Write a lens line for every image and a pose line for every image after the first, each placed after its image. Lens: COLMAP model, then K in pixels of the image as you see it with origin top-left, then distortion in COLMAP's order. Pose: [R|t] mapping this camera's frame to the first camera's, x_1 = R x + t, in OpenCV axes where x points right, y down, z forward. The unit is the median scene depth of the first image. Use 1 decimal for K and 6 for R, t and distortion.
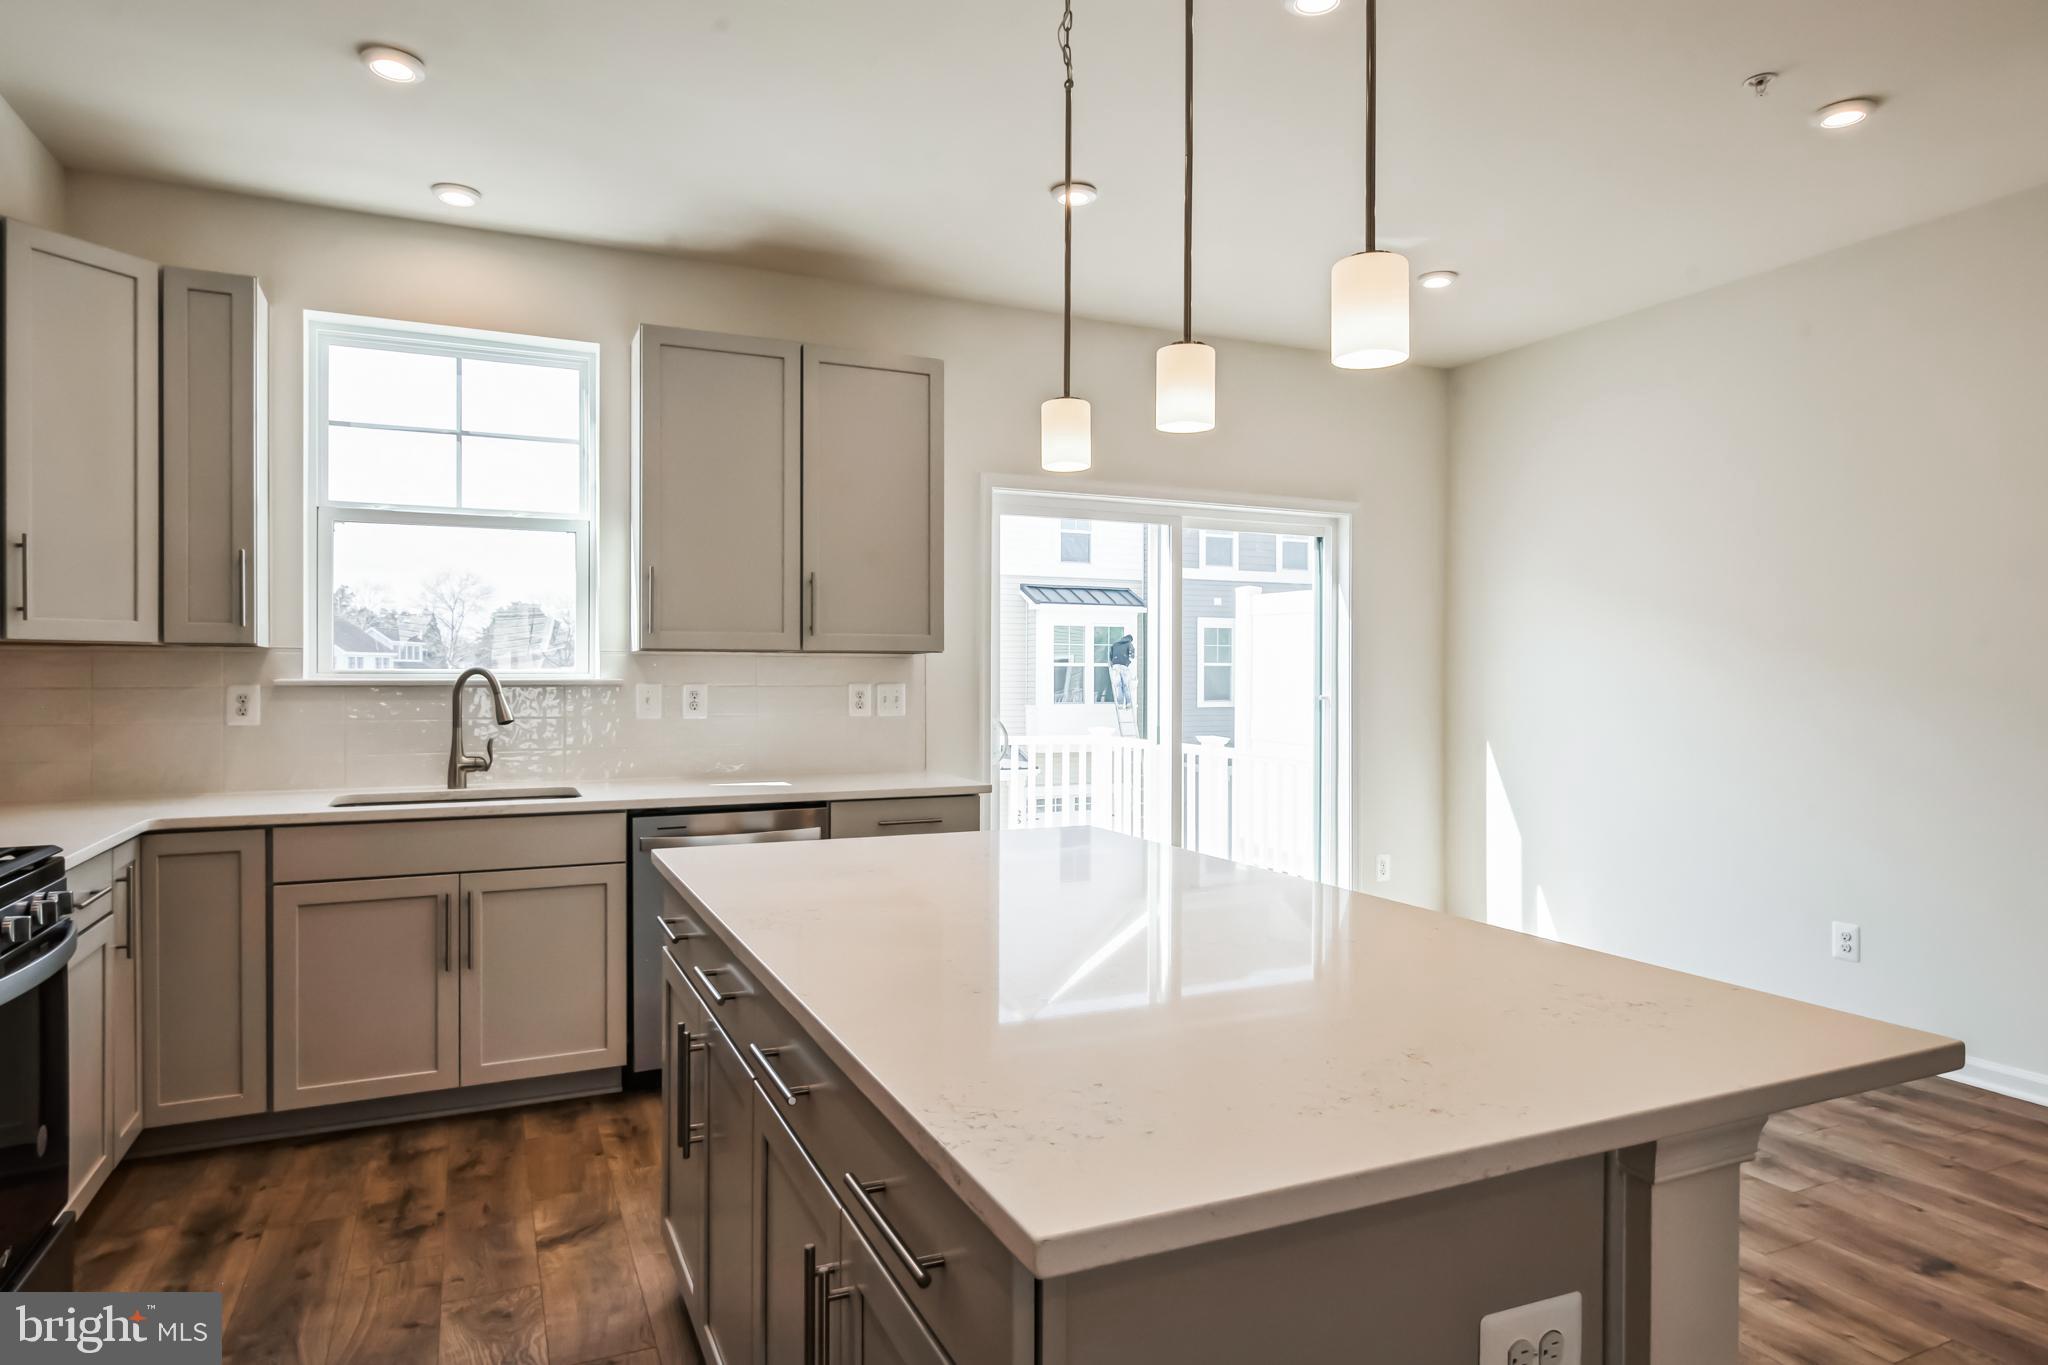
lens RADIAL K [[1204.1, 0, 1025.7], [0, 1204.1, 675.7], [0, 0, 1]] dist [-0.001600, -0.001953]
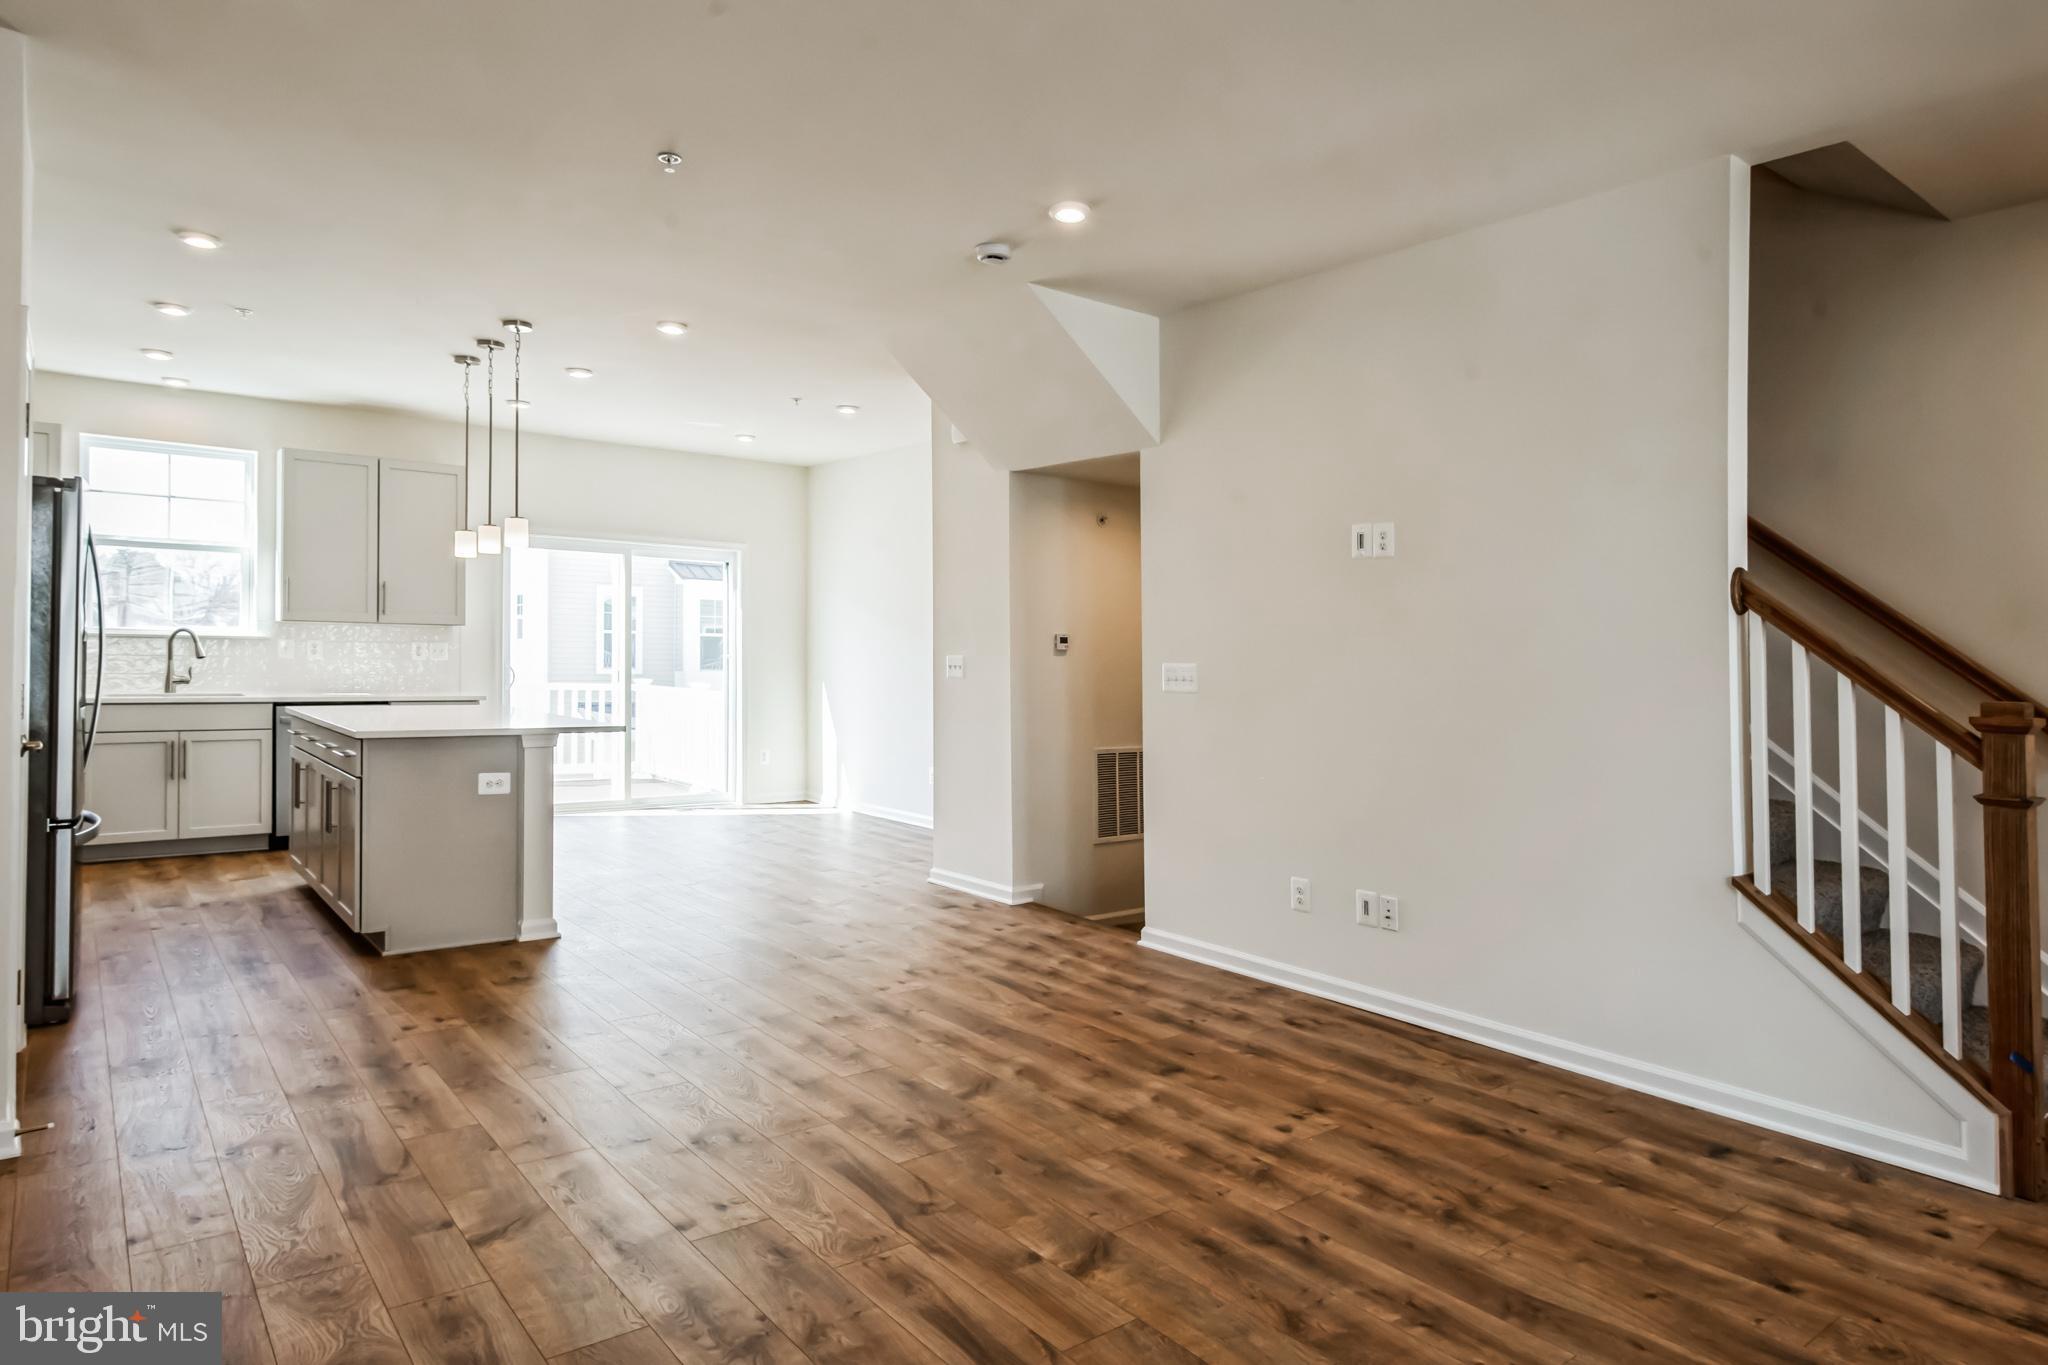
lens RADIAL K [[1231.2, 0, 1039.1], [0, 1231.2, 674.6], [0, 0, 1]] dist [-0.001930, -0.000910]
pose [[0.970423, 0.014147, 0.240996, 0.363948], [-0.019070, 0.999654, 0.018108, 0.005359], [-0.240657, -0.022168, 0.970357, -1.142094]]
